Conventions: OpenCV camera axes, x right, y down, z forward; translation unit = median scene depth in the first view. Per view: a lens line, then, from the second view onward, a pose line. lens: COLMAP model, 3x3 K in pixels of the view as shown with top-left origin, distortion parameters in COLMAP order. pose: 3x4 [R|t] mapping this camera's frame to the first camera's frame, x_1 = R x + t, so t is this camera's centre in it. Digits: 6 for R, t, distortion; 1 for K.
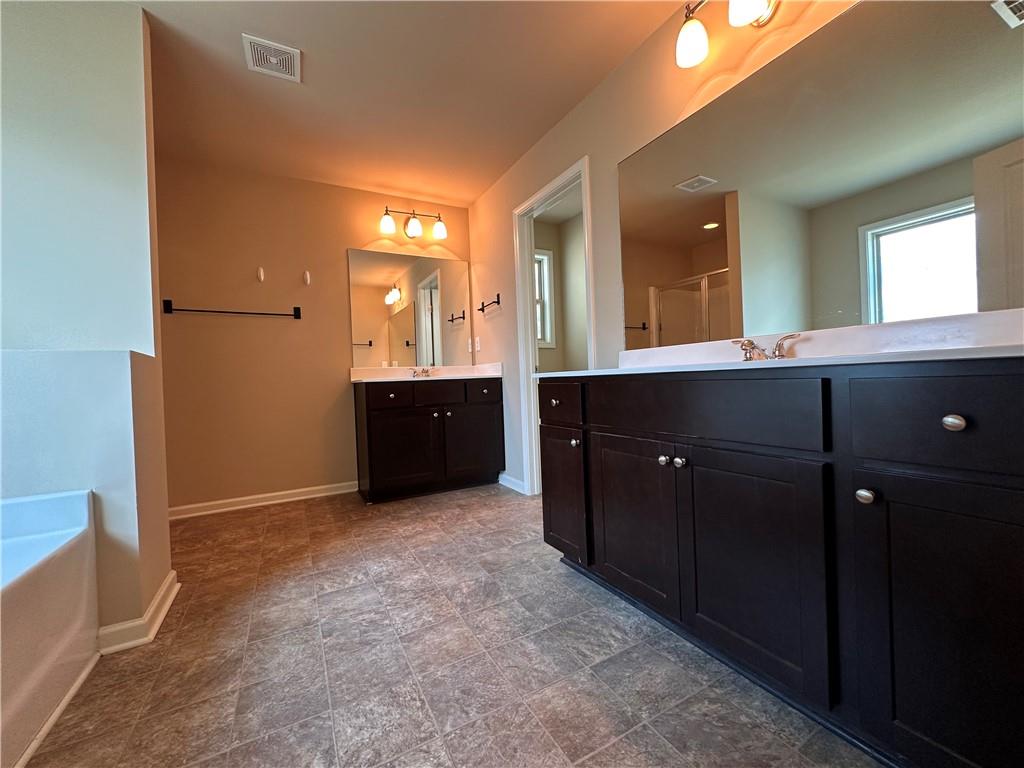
lens RADIAL K [[407.3, 0, 514.3], [0, 407.3, 381.4], [0, 0, 1]] dist [-0.003065, 0.000626]
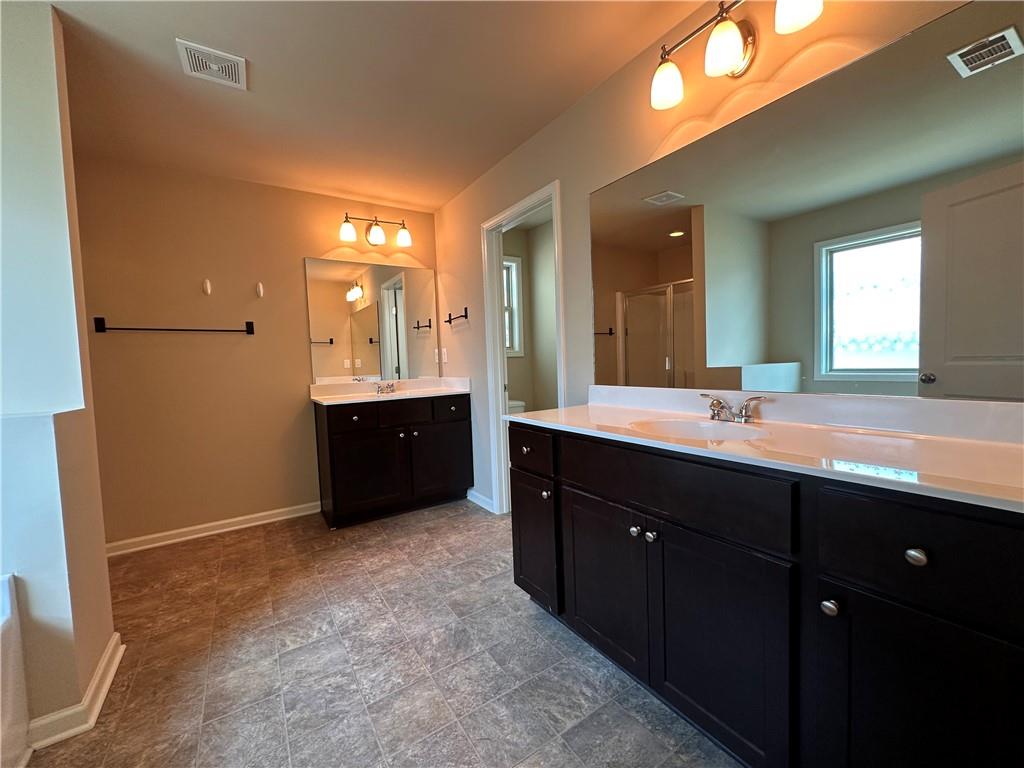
lens RADIAL K [[407.3, 0, 514.0], [0, 407.3, 384.1], [0, 0, 1]] dist [-0.003065, 0.000626]
pose [[0.996742, -0.002272, 0.080618, -0.006691], [-0.001074, 0.999141, 0.041430, -0.130473], [-0.080643, -0.041382, 0.995884, 0.024724]]
